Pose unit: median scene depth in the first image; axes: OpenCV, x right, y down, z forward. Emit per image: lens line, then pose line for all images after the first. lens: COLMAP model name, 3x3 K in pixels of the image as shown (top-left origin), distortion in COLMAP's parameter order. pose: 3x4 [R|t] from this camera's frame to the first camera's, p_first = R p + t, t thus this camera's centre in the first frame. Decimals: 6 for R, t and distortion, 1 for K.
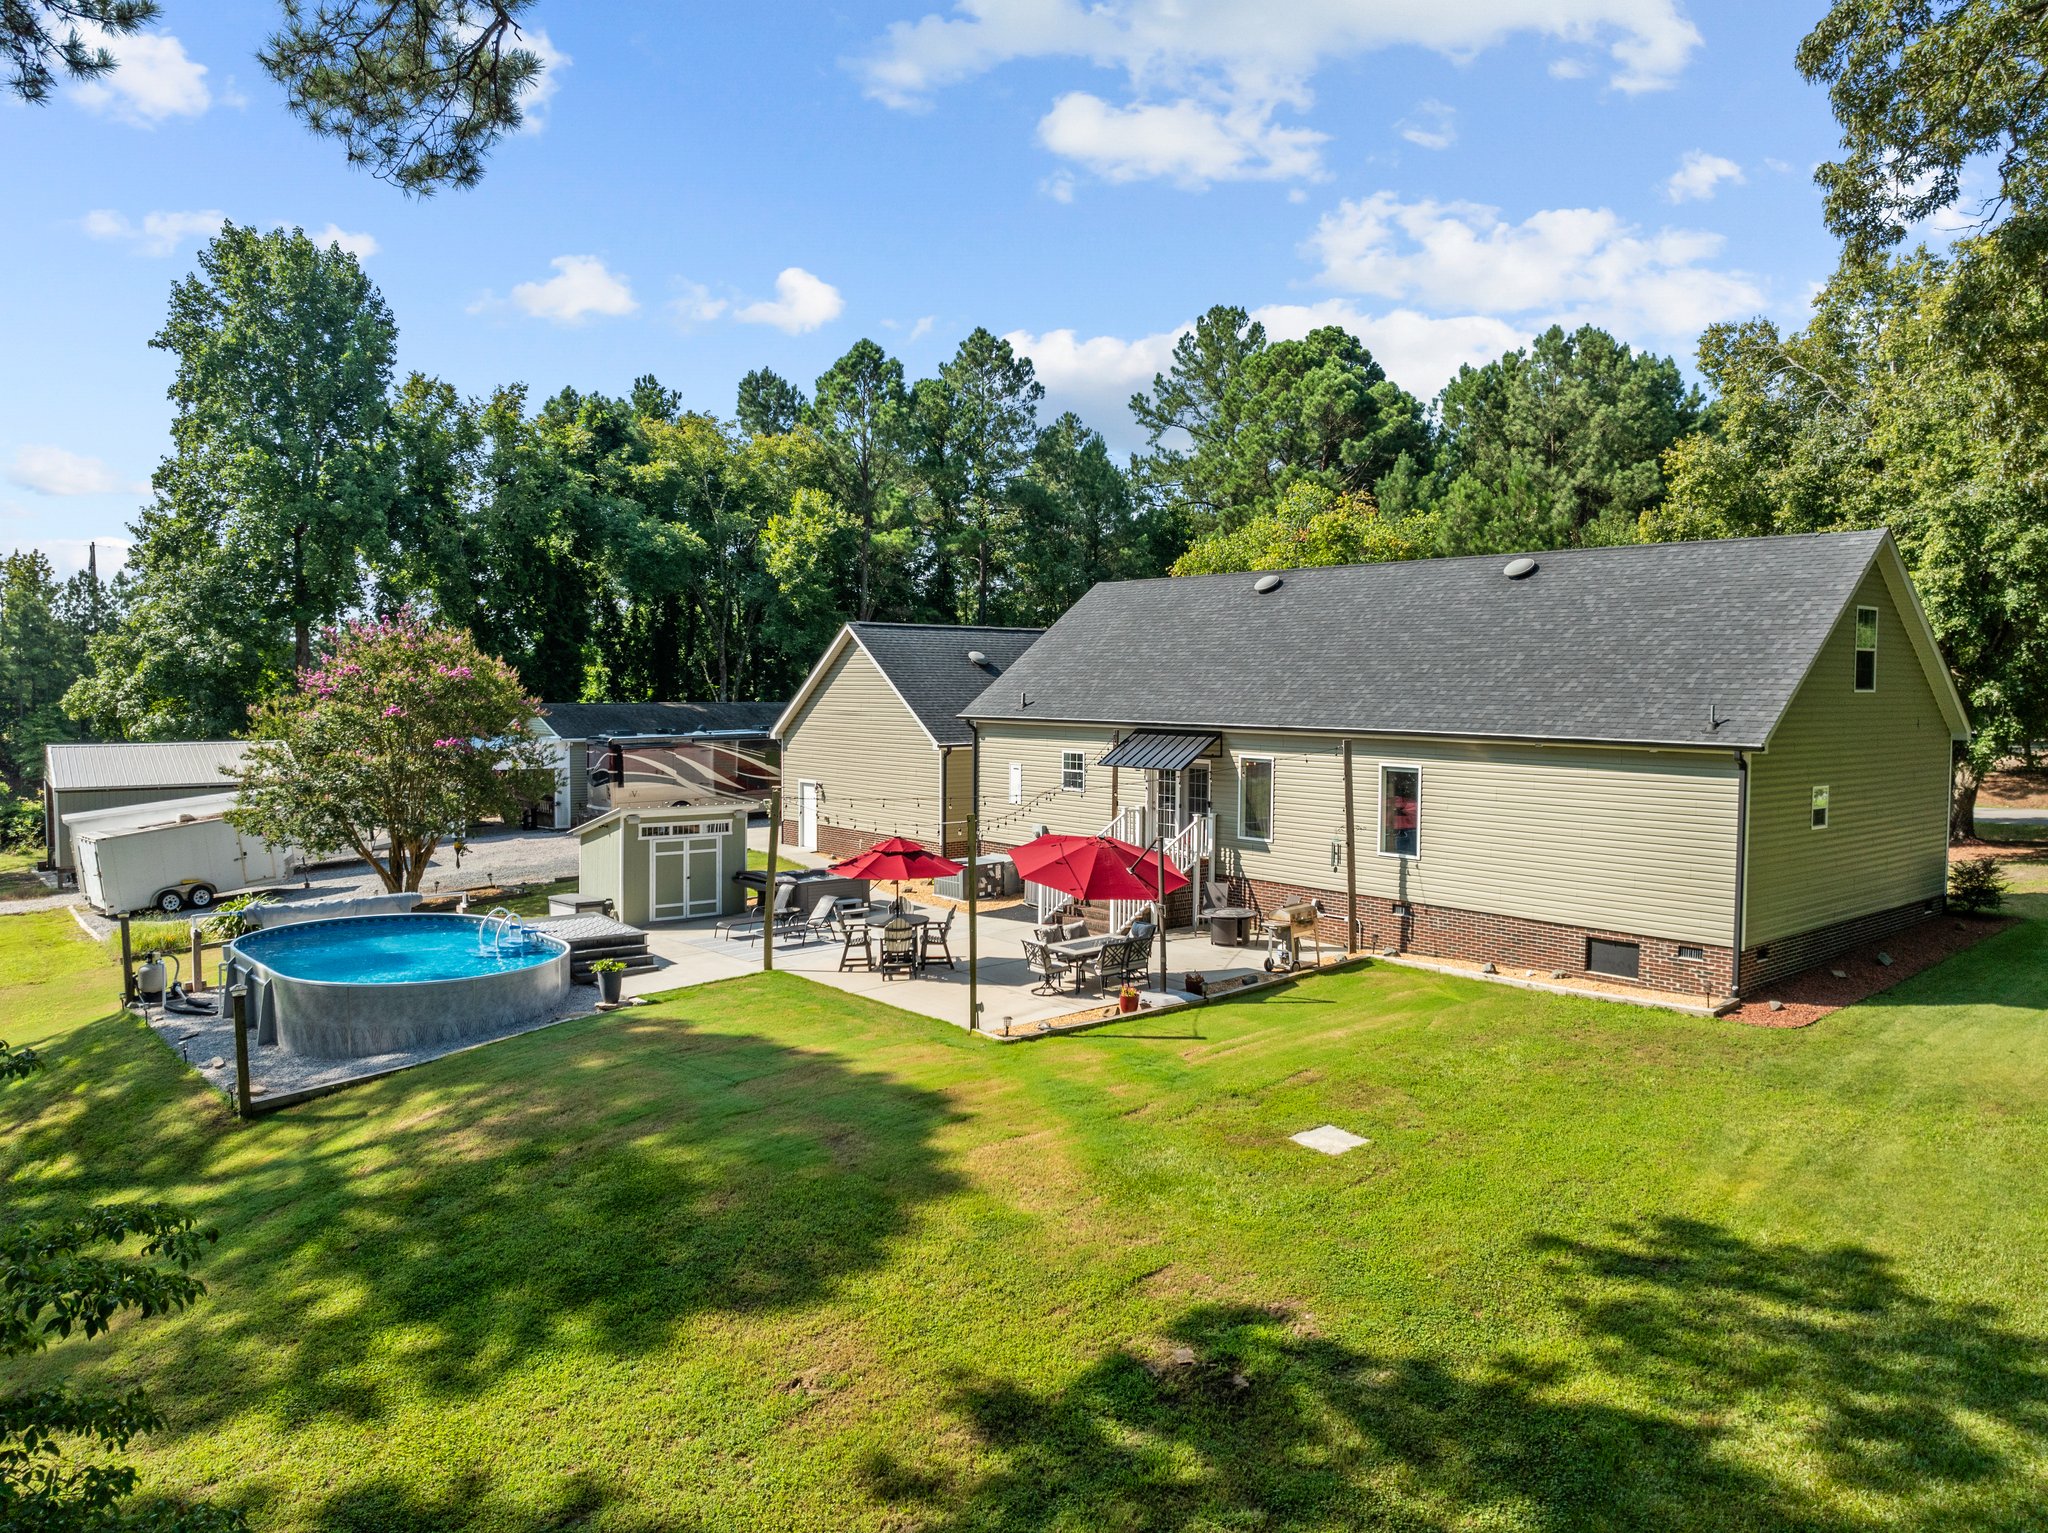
lens RADIAL K [[1429.3, 0, 1024.0], [0, 1429.3, 766.5], [0, 0, 1]] dist [-0.029698, 0.002318]
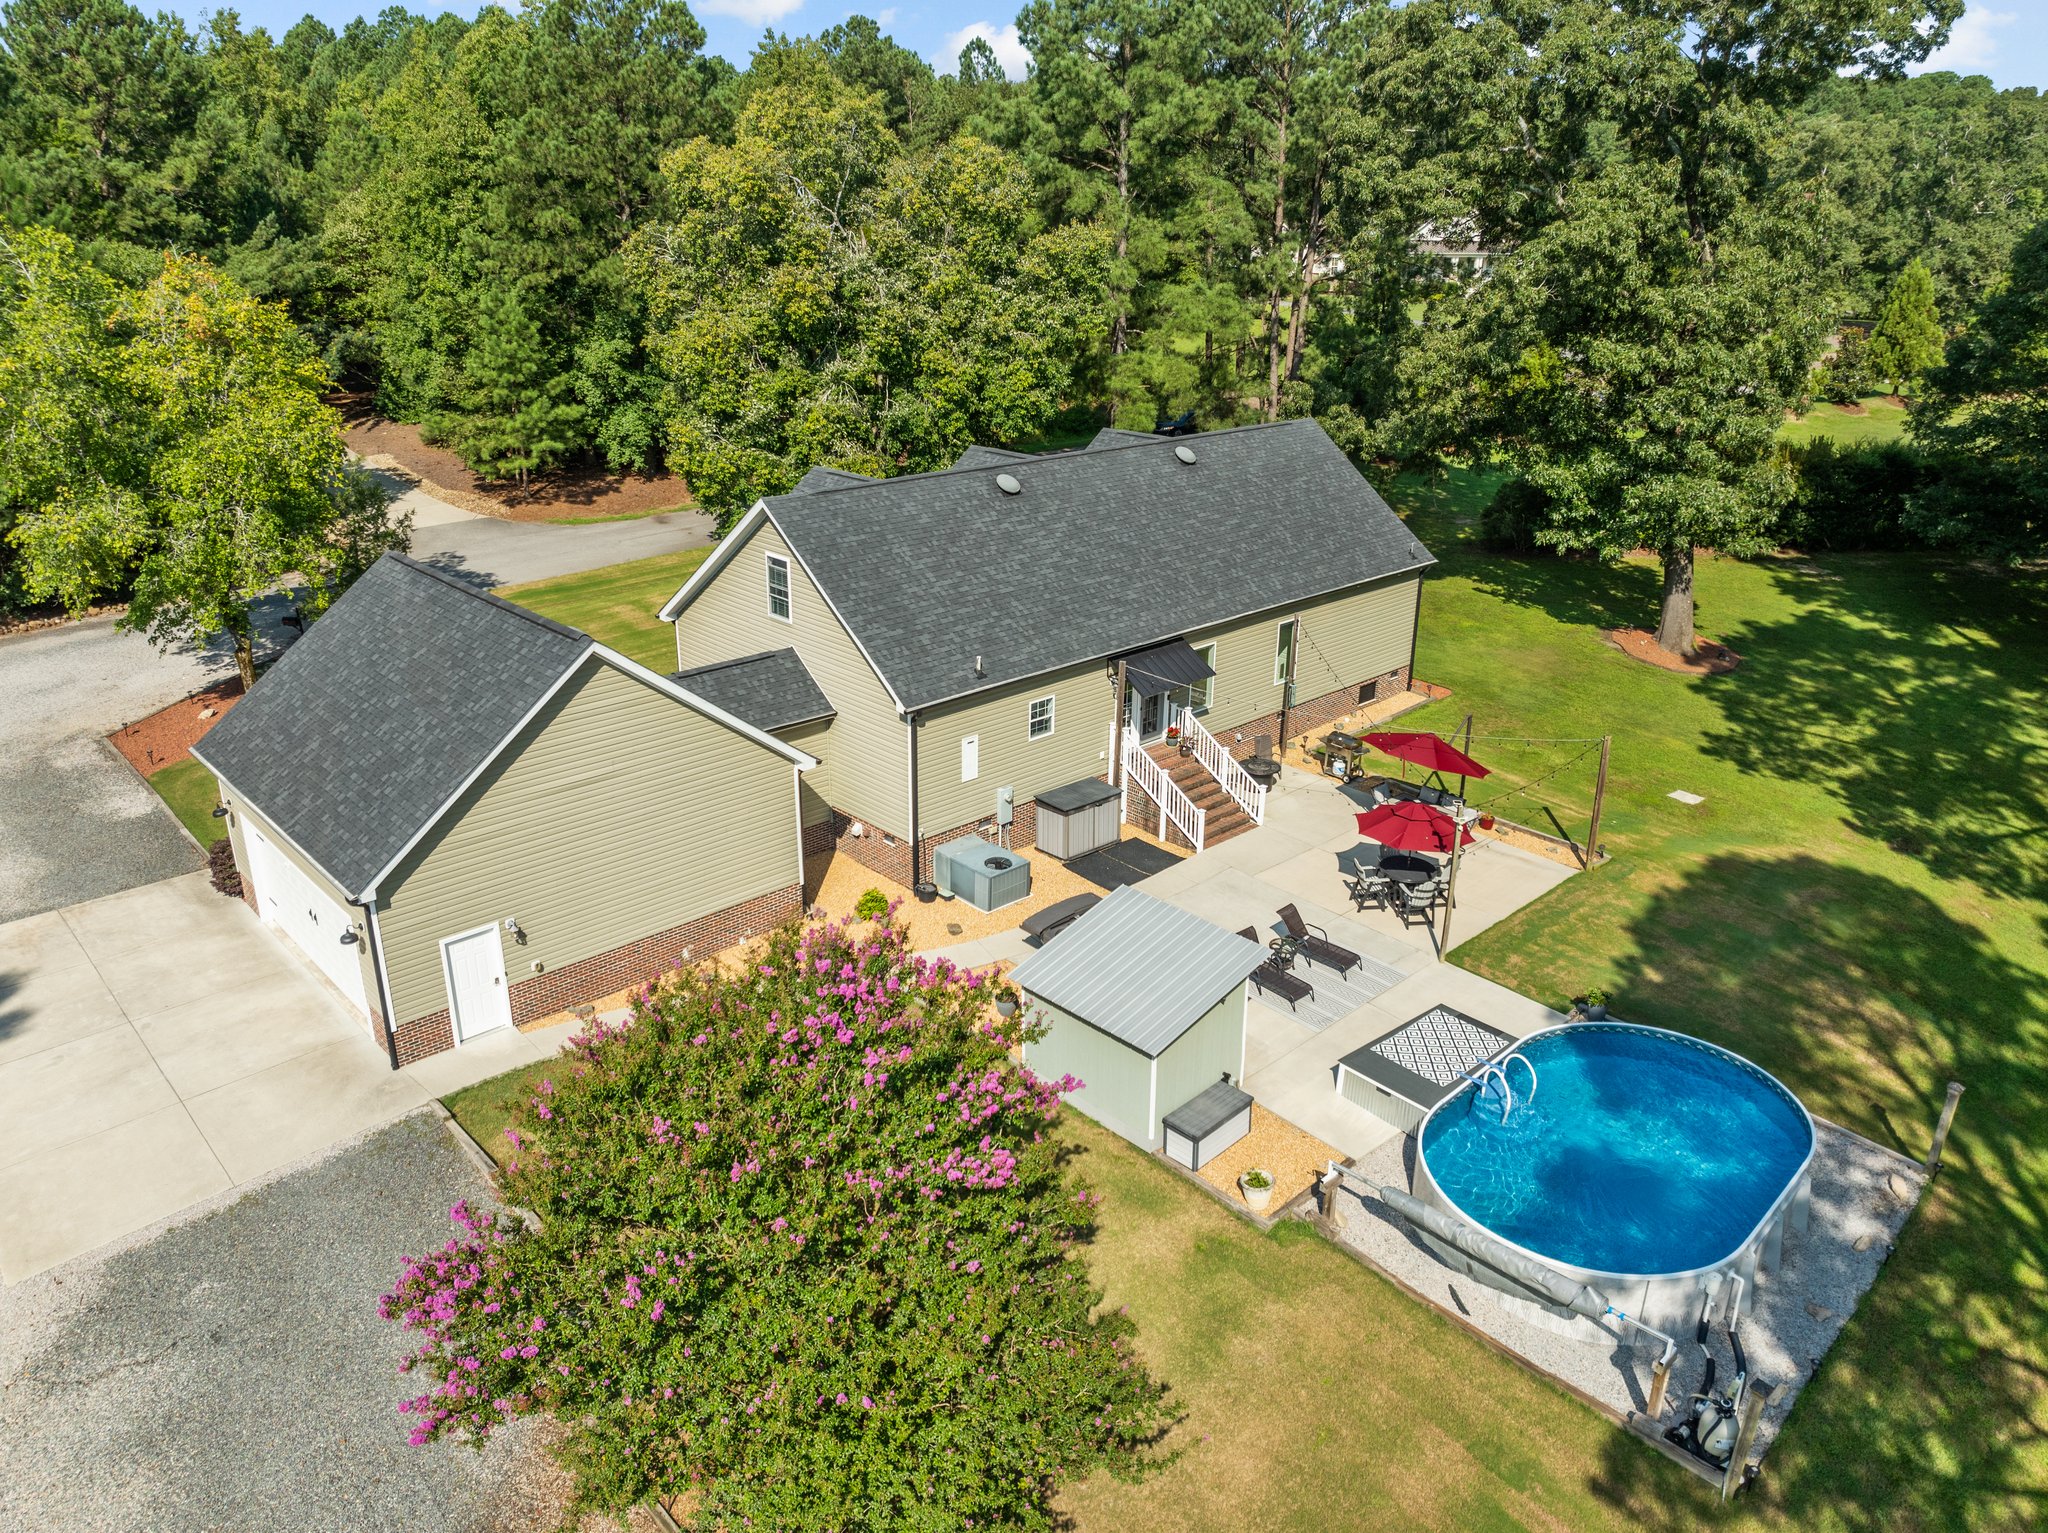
lens RADIAL K [[1429.3, 0, 1024.0], [0, 1429.3, 766.5], [0, 0, 1]] dist [-0.029698, 0.002318]
pose [[-0.055160, -0.366047, 0.928960, -1.697985], [0.061923, 0.927331, 0.369083, -0.628447], [-0.996556, 0.077883, -0.028485, 1.980368]]
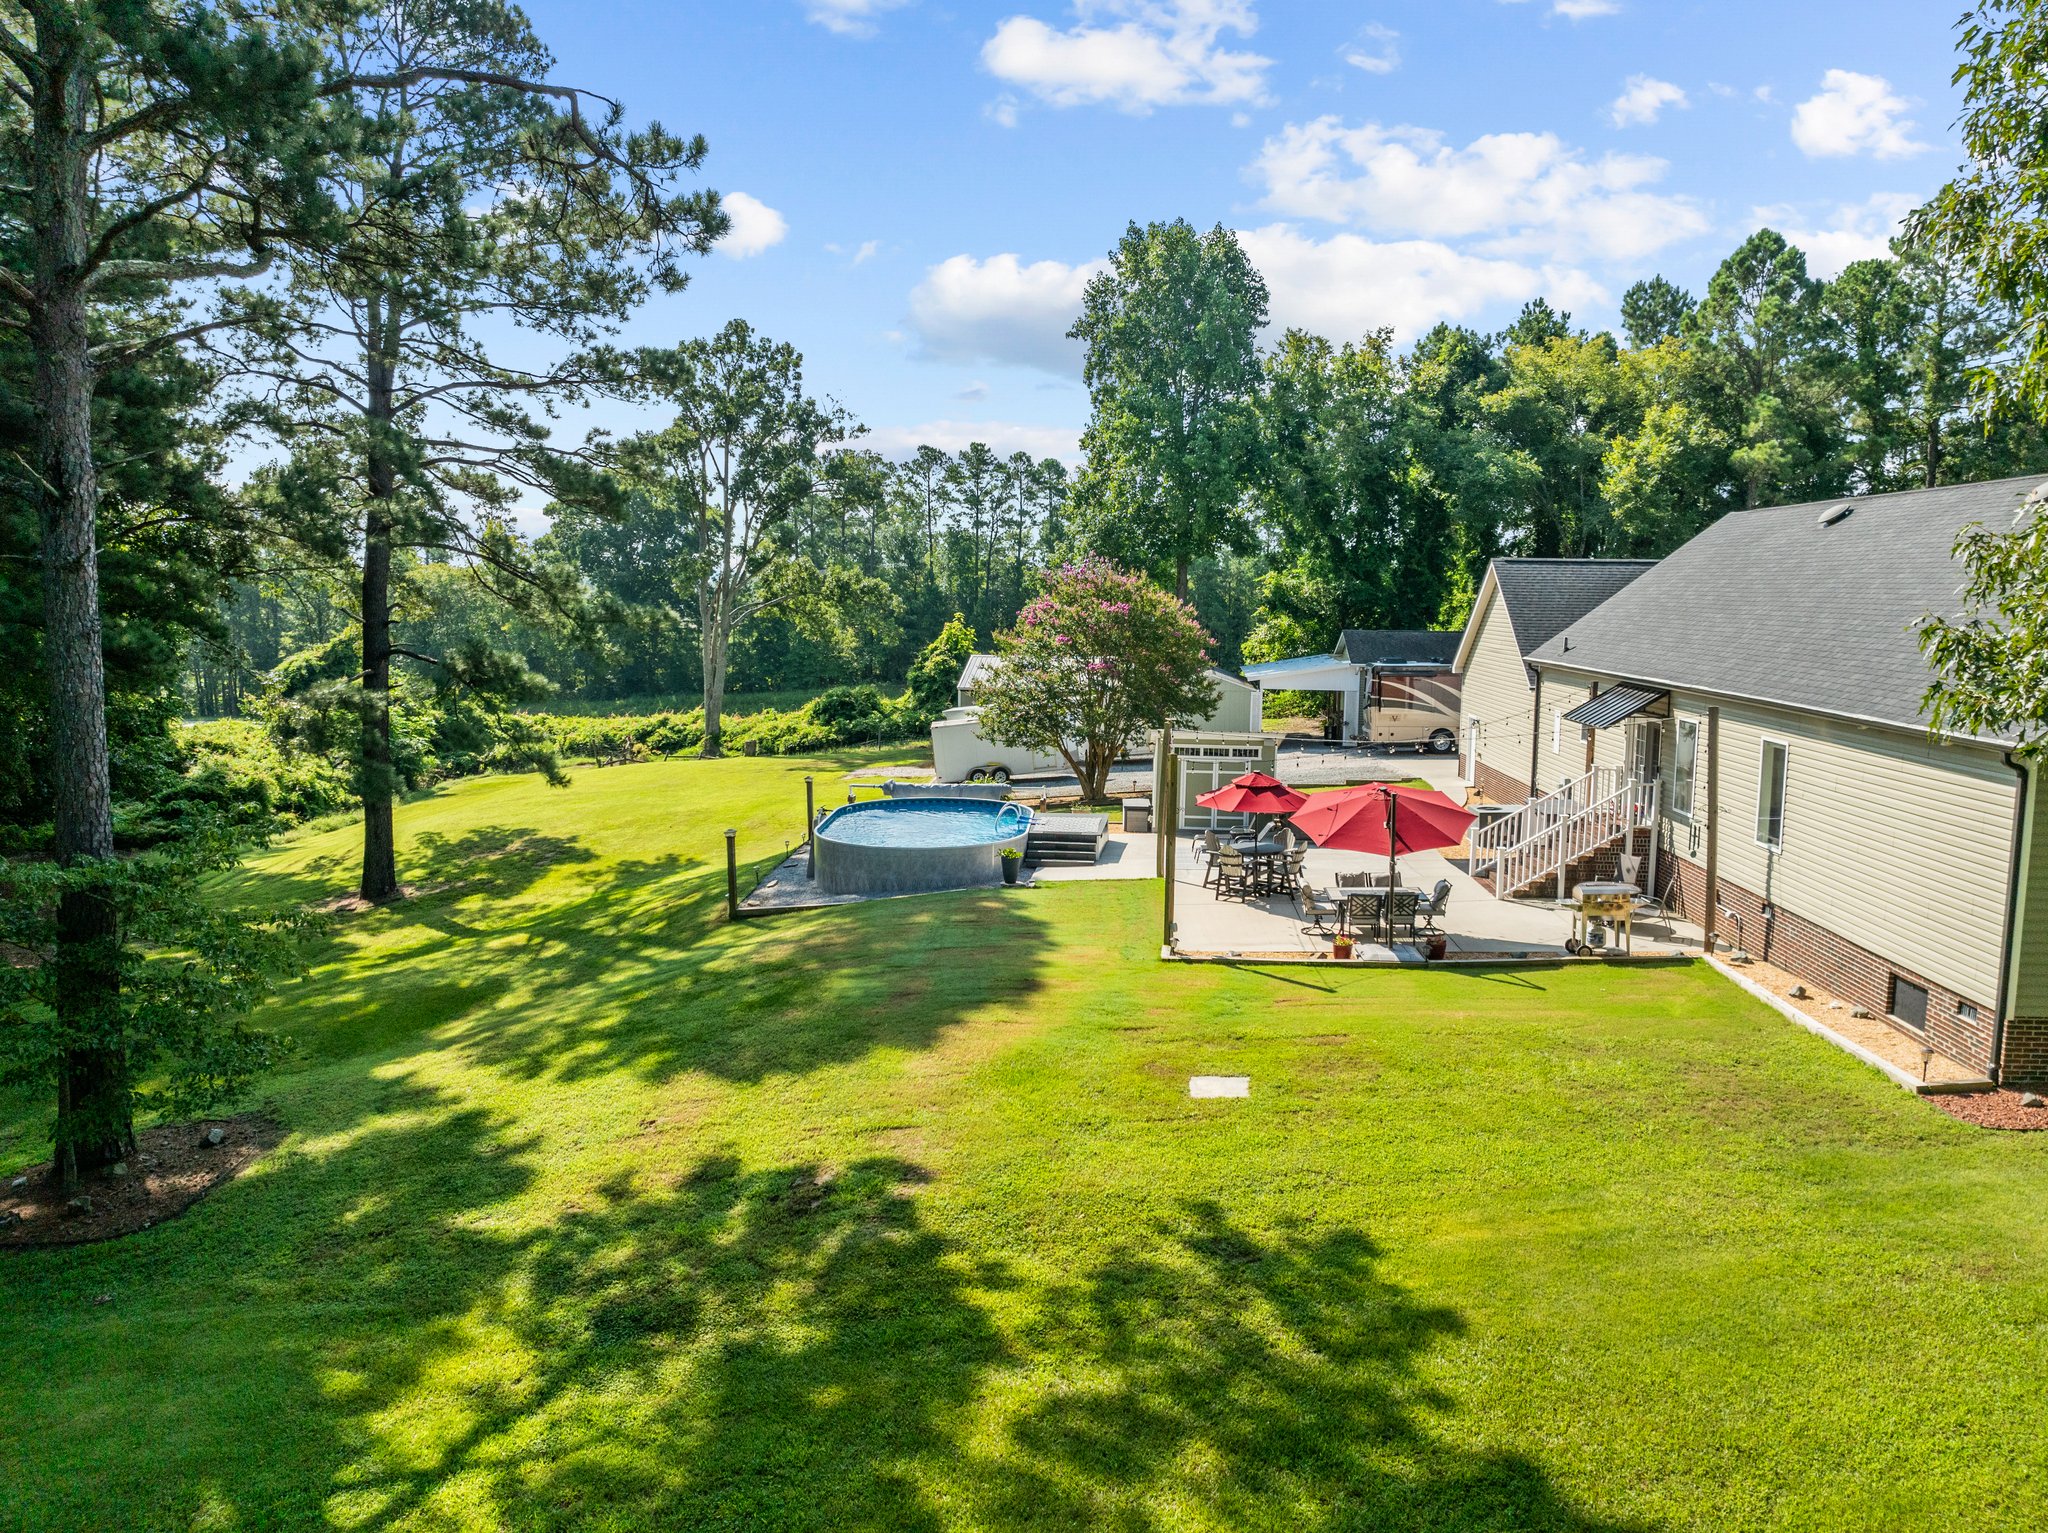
lens RADIAL K [[1433.9, 0, 1024.0], [0, 1433.9, 766.5], [0, 0, 1]] dist [-0.059919, -0.000155]
pose [[0.720445, 0.085546, -0.688216, 0.760427], [-0.044768, 0.996030, 0.076943, -0.042780], [0.692066, -0.024624, 0.721414, 0.145447]]
